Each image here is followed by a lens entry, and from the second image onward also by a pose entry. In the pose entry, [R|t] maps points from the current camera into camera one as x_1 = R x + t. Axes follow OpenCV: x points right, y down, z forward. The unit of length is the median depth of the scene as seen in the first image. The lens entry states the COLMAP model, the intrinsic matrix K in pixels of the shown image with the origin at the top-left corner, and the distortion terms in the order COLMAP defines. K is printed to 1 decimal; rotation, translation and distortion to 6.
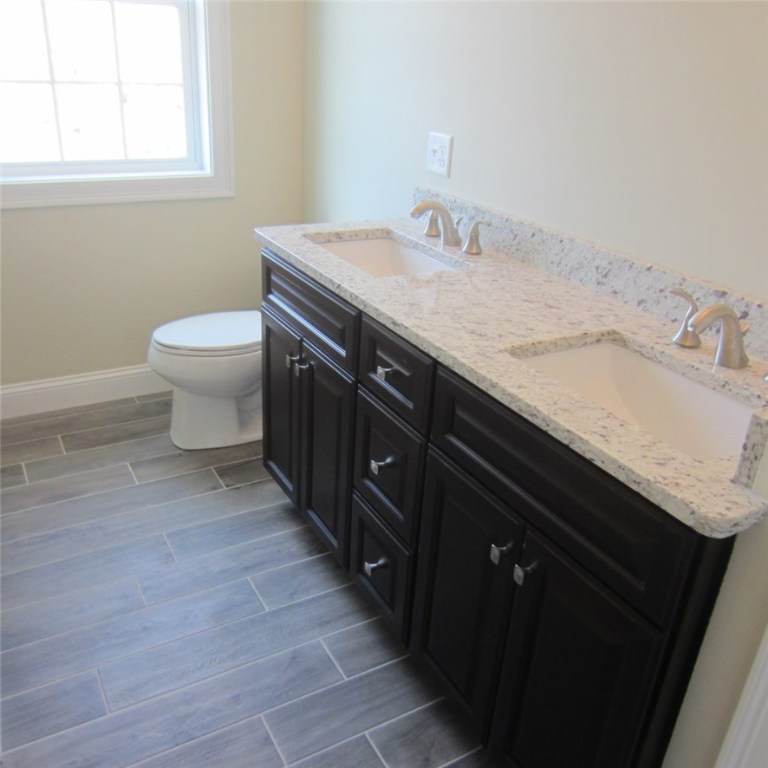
lens RADIAL K [[726.7, 0, 382.4], [0, 726.7, 385.1], [0, 0, 1]] dist [-0.031415, 0.000000]
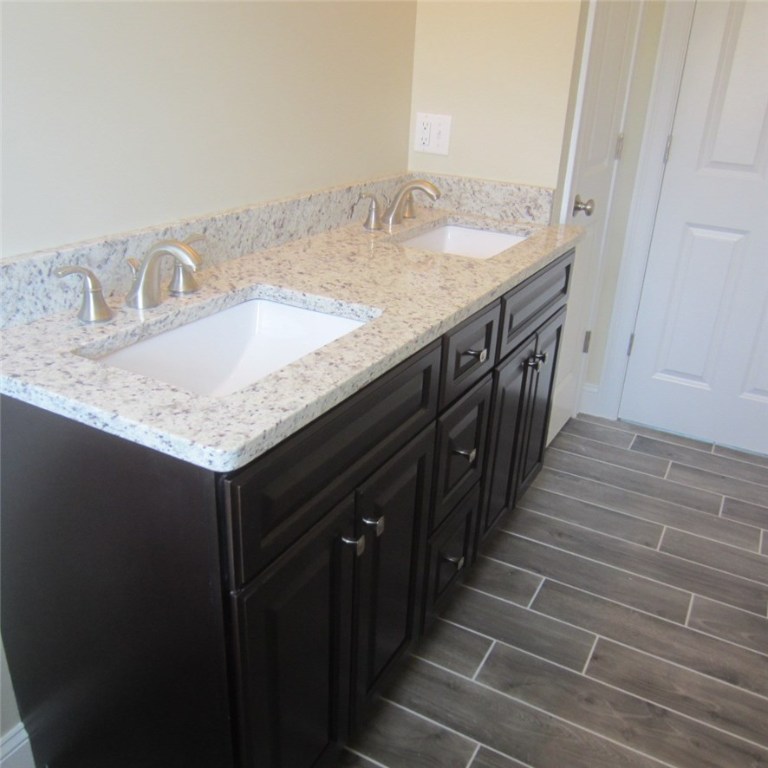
lens RADIAL K [[726.7, 0, 382.2], [0, 726.7, 384.3], [0, 0, 1]] dist [-0.031415, 0.000000]
pose [[-0.510087, -0.420545, 0.750302, -0.612042], [0.295938, 0.733252, 0.612179, -0.561713], [-0.807609, 0.534307, -0.249567, 1.242430]]
